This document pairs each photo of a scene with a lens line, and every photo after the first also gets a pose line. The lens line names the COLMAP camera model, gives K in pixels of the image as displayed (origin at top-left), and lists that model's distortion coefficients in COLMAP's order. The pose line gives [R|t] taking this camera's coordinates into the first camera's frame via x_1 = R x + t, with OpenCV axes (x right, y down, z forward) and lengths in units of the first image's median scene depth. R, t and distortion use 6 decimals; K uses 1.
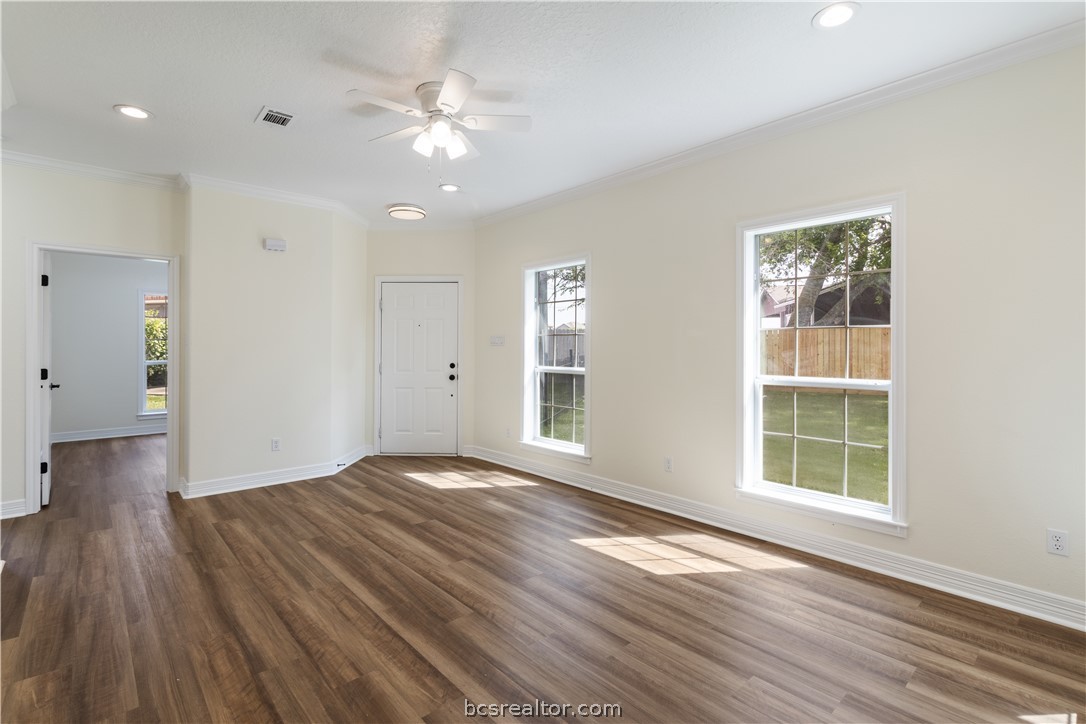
lens RADIAL K [[505.6, 0, 548.3], [0, 505.6, 354.6], [0, 0, 1]] dist [-0.000625, 0.000993]
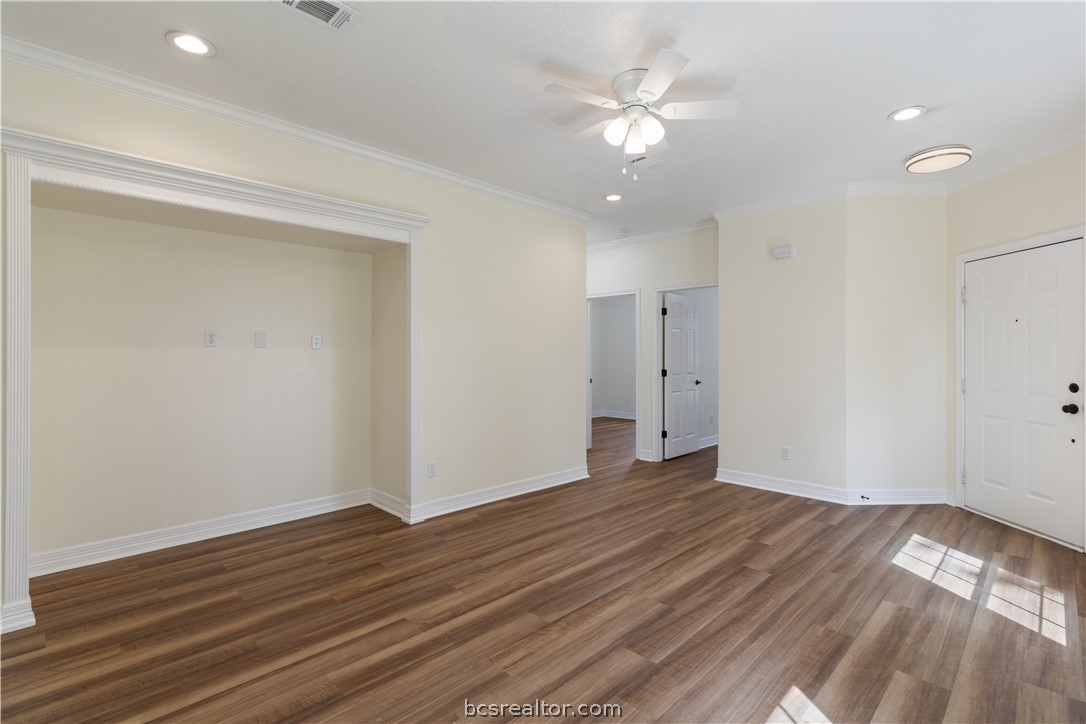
lens RADIAL K [[505.6, 0, 545.9], [0, 505.6, 361.7], [0, 0, 1]] dist [-0.000625, 0.000993]
pose [[0.045956, 0.015000, -0.998831, 0.611657], [-0.015339, 0.999780, 0.014309, -0.012036], [0.998826, 0.014663, 0.046176, 0.691084]]
